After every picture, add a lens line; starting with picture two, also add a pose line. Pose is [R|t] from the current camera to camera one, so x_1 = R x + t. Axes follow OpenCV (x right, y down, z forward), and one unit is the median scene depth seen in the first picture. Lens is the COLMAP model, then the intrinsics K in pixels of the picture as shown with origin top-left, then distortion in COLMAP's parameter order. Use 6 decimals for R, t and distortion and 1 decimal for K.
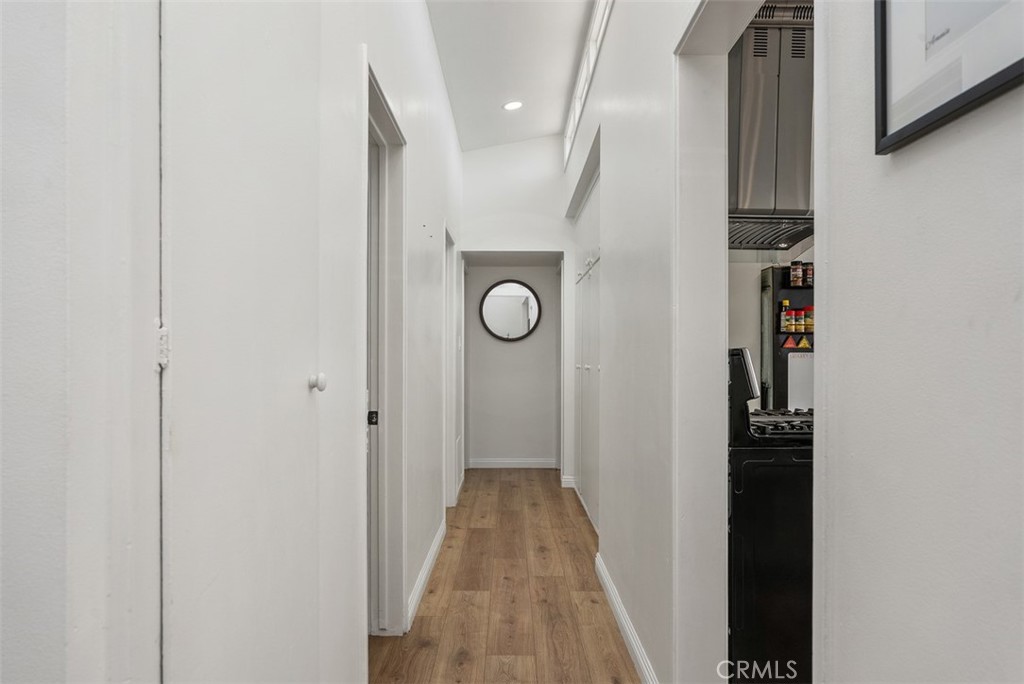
lens RADIAL K [[697.5, 0, 510.7], [0, 697.5, 361.2], [0, 0, 1]] dist [0.002745, 0.000576]
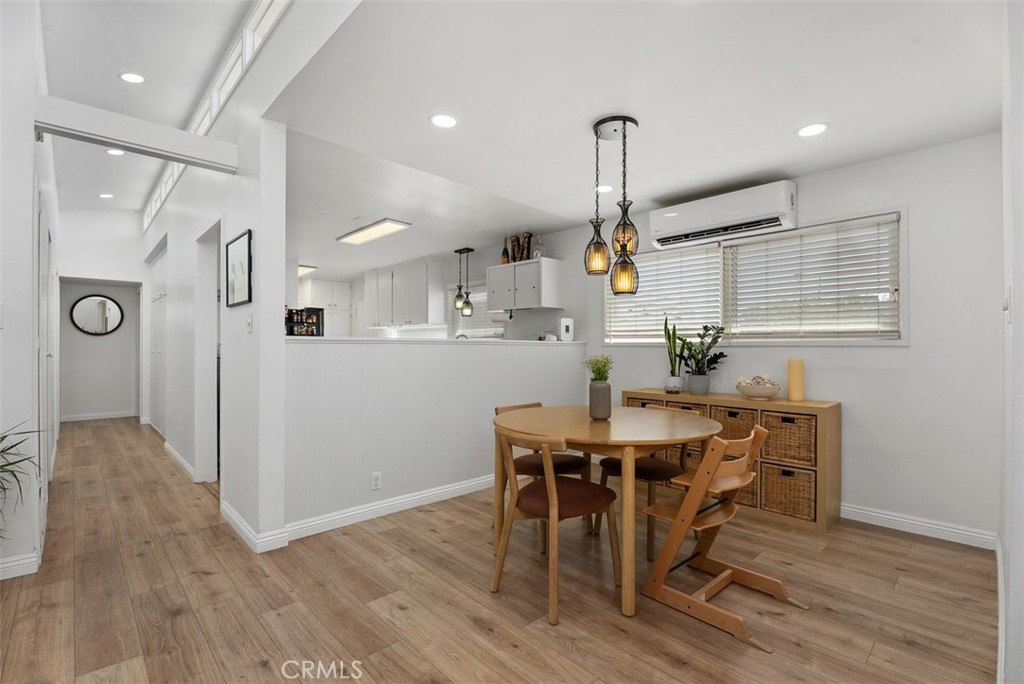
lens RADIAL K [[467.2, 0, 508.5], [0, 467.2, 347.8], [0, 0, 1]] dist [-0.011945, -0.000395]
pose [[0.731037, -0.001906, 0.682335, -0.070033], [0.000844, 0.999998, 0.001890, -0.002592], [-0.682337, -0.000806, 0.731037, -0.707802]]
